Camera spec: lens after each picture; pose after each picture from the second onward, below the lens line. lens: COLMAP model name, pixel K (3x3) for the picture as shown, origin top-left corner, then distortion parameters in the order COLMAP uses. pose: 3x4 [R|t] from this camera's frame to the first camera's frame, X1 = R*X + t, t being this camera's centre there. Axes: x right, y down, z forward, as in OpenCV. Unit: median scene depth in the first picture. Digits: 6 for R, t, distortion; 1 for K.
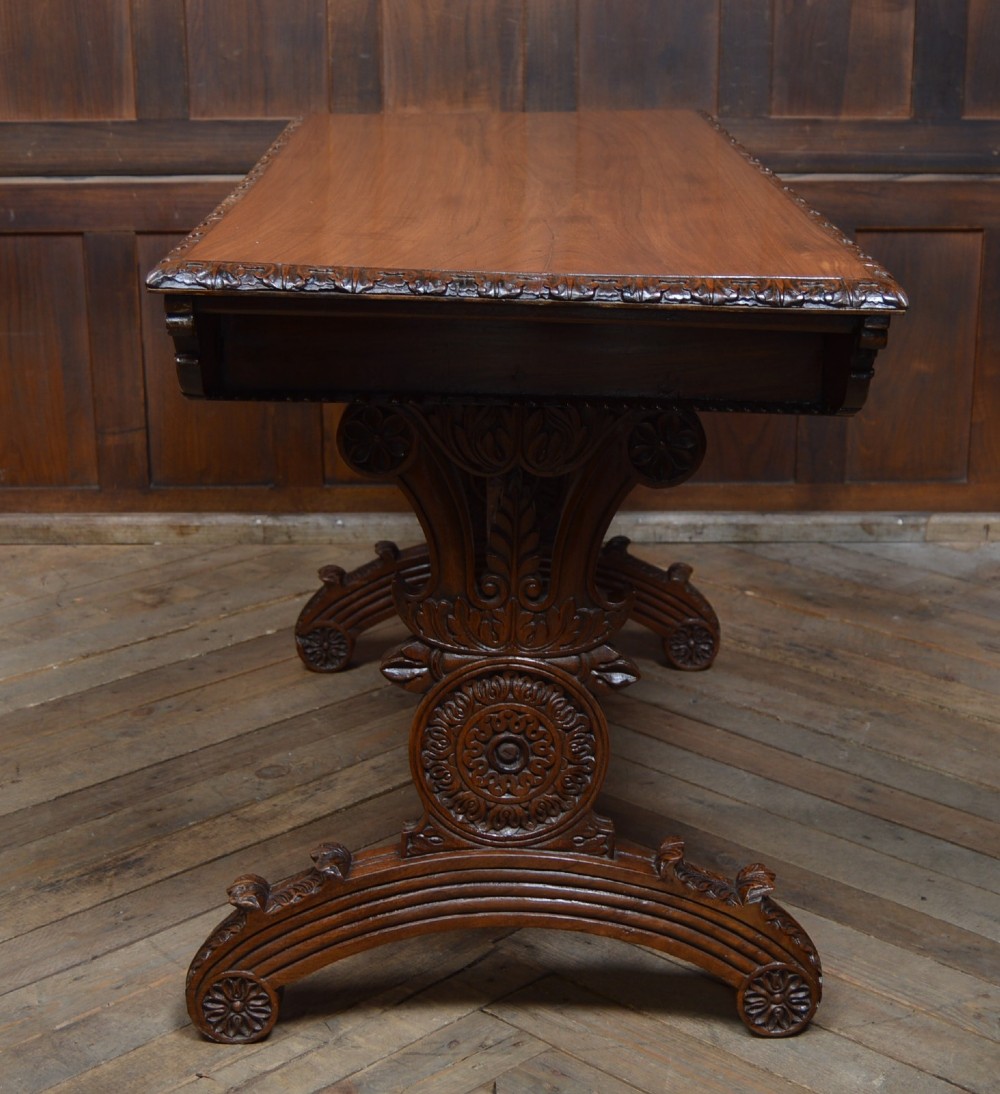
lens RADIAL K [[2003.2, 0, 503.1], [0, 2003.2, 579.1], [0, 0, 1]] dist [-0.090995, 0.084557]
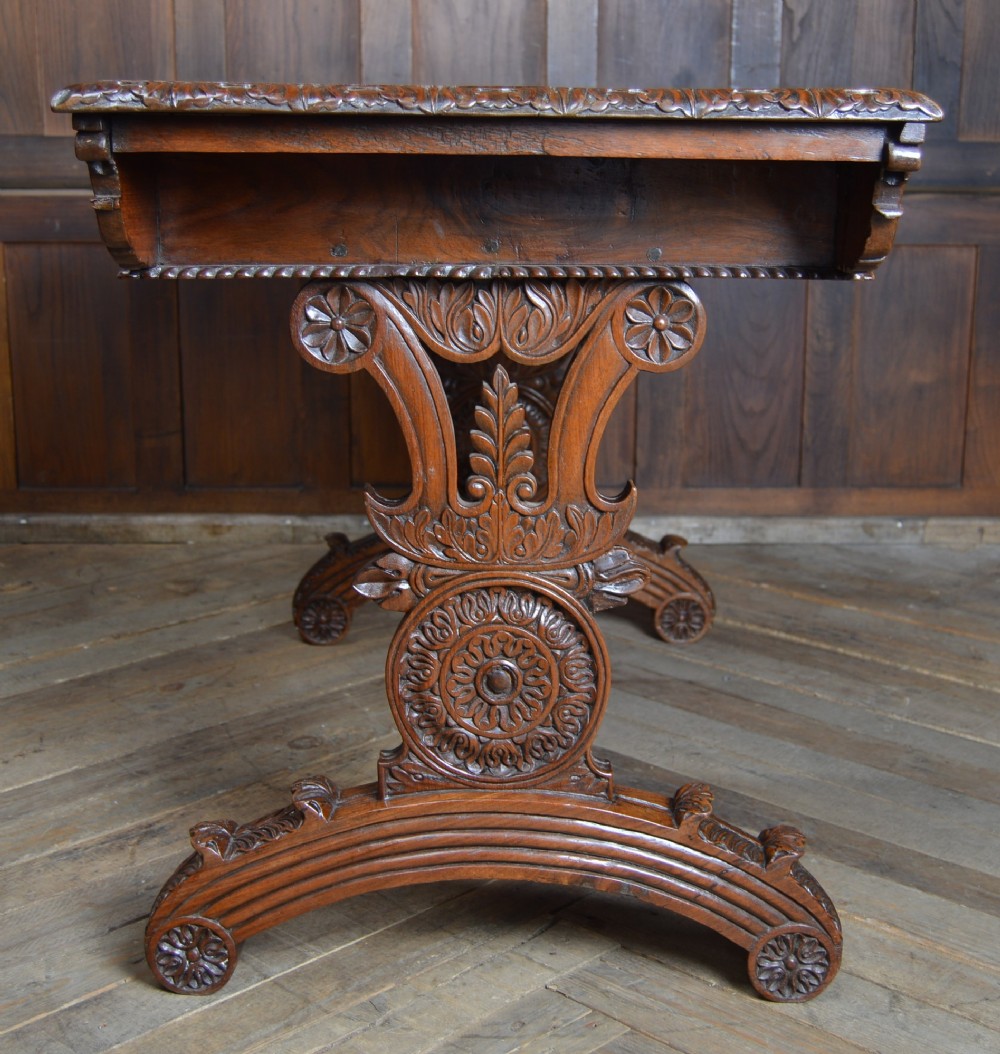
lens RADIAL K [[1629.5, 0, 500.0], [0, 1629.5, 527.0], [0, 0, 1]] dist [-0.083051, 0.046863]
pose [[0.999881, 0.003736, 0.014944, -0.027663], [-0.002592, 0.997115, -0.075866, 0.043029], [-0.015185, 0.075819, 0.997006, 0.172001]]
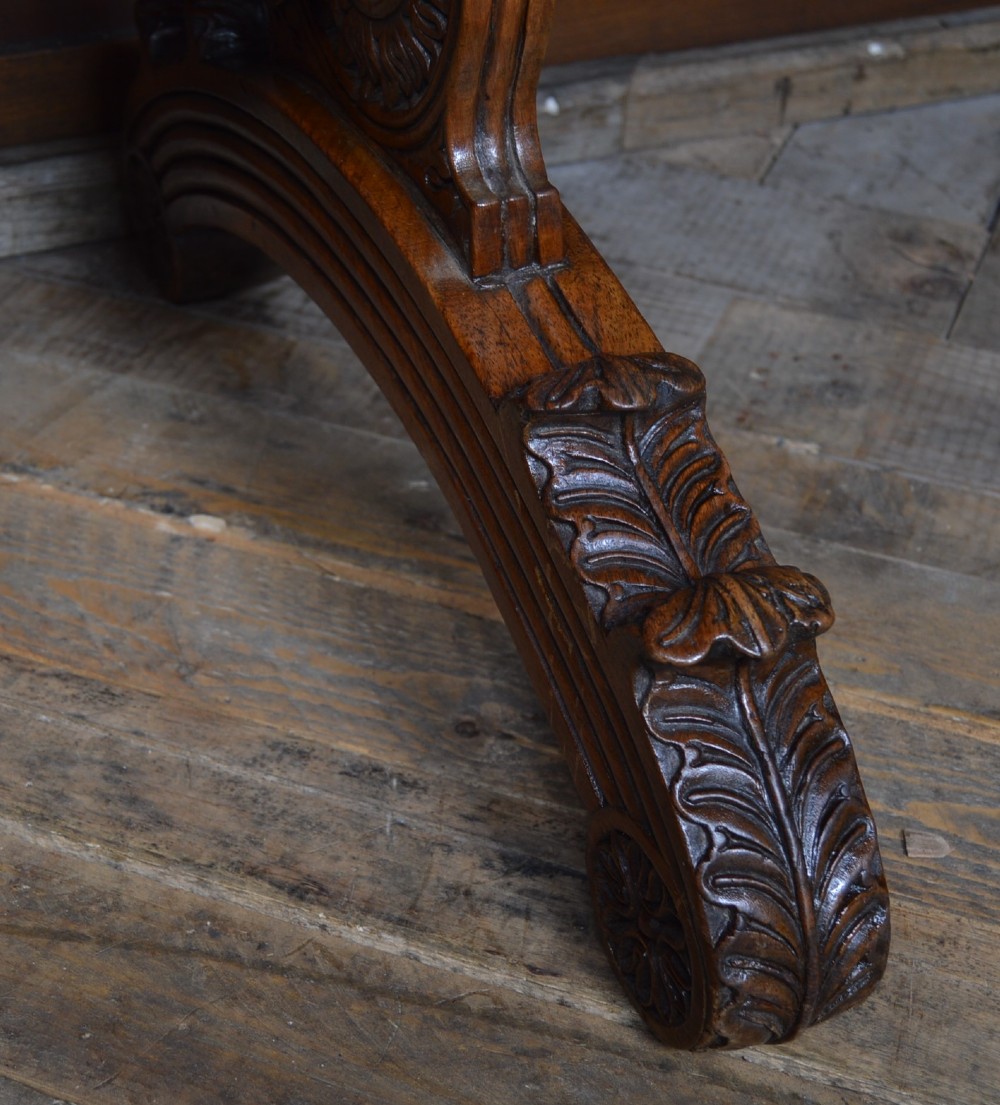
lens RADIAL K [[2129.9, 0, 499.1], [0, 2129.9, 717.9], [0, 0, 1]] dist [-0.029142, -0.196541]
pose [[0.913095, -0.233604, 0.334196, 0.060149], [0.096282, 0.919963, 0.379996, -0.078381], [-0.396216, -0.314796, 0.862506, 0.767676]]
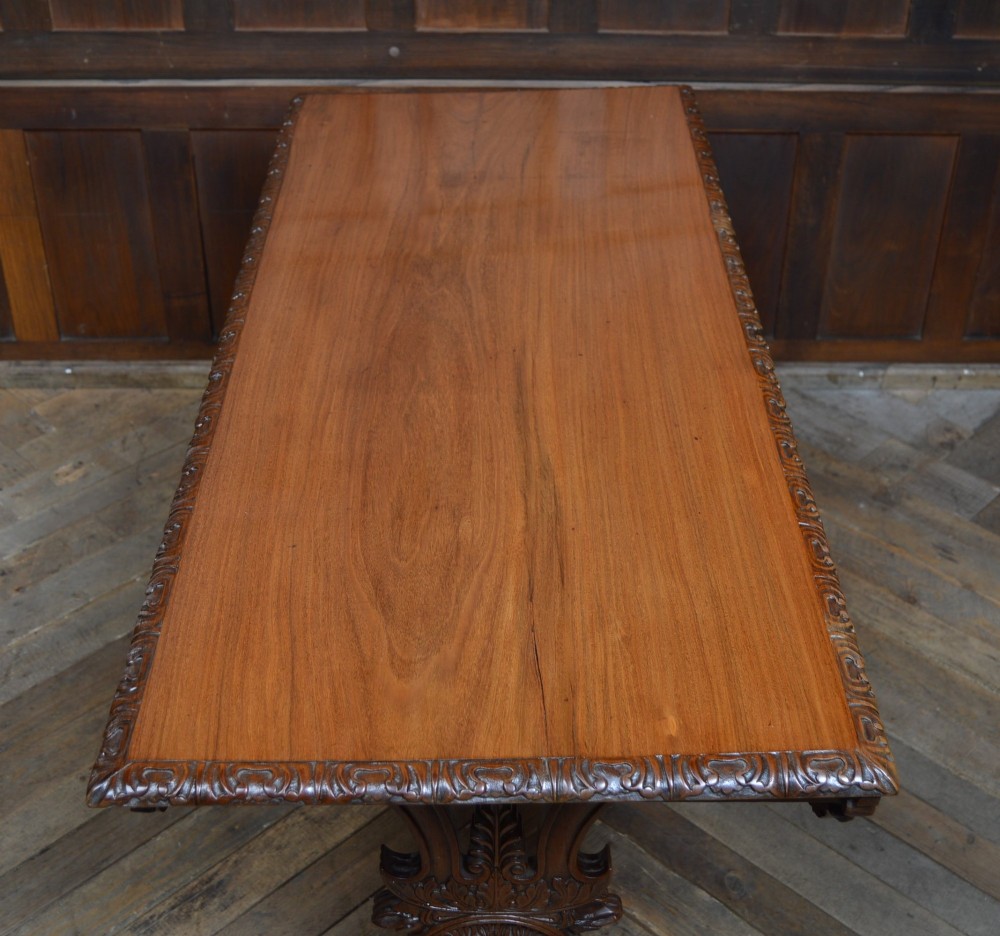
lens RADIAL K [[1449.6, 0, 520.6], [0, 1449.6, 465.0], [0, 0, 1]] dist [-0.087229, 0.079300]
pose [[0.999575, 0.005307, 0.028652, -0.027224], [-0.013277, 0.958224, 0.285709, -0.245383], [-0.025938, -0.285968, 0.957888, 0.207619]]
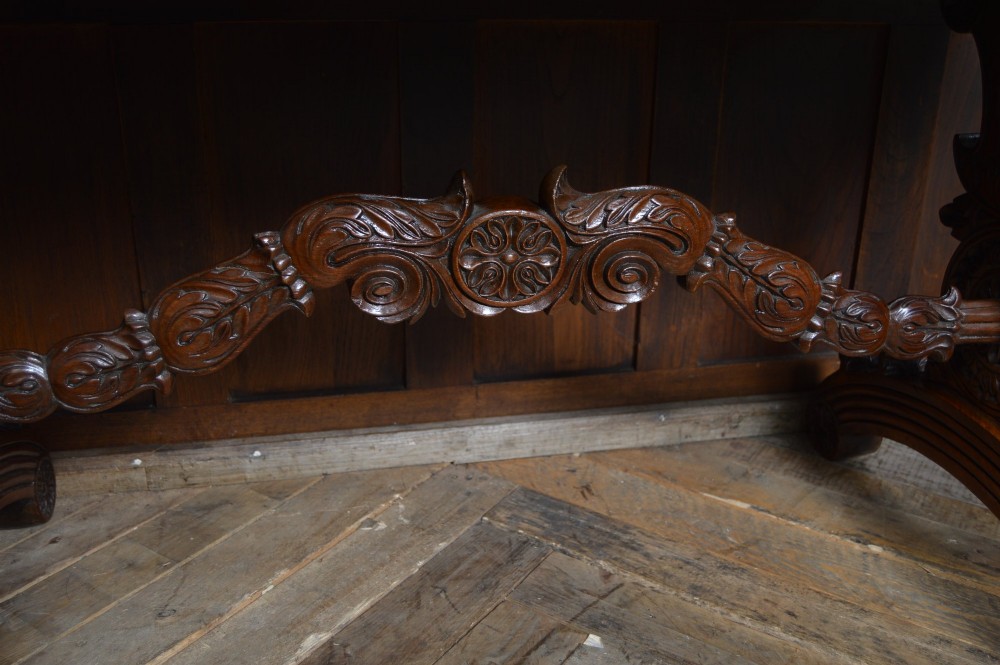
lens RADIAL K [[1002.7, 0, 507.0], [0, 1002.7, 329.4], [0, 0, 1]] dist [-0.073384, -0.004258]
pose [[0.979717, -0.057378, 0.191998, -0.068552], [0.043970, 0.996334, 0.073380, -0.105905], [-0.195505, -0.063450, 0.978648, 0.728893]]
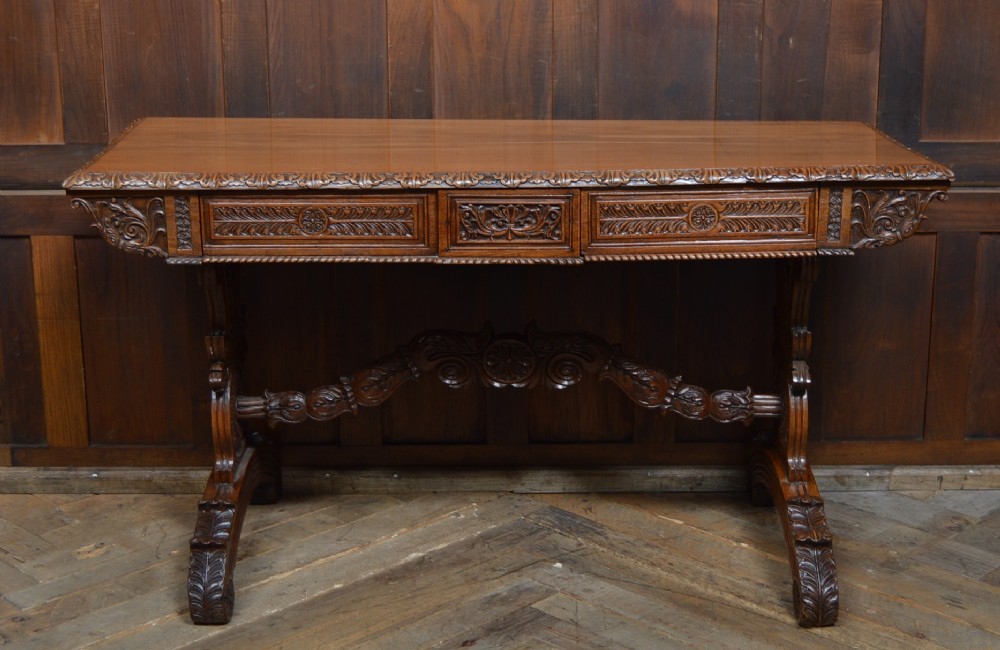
lens RADIAL K [[1576.8, 0, 521.2], [0, 1576.8, 324.0], [0, 0, 1]] dist [-0.084616, 0.045051]
pose [[0.999987, 0.000272, 0.004994, -0.013726], [-0.000015, 0.998671, -0.051545, -0.079487], [-0.005001, 0.051545, 0.998658, 0.071763]]
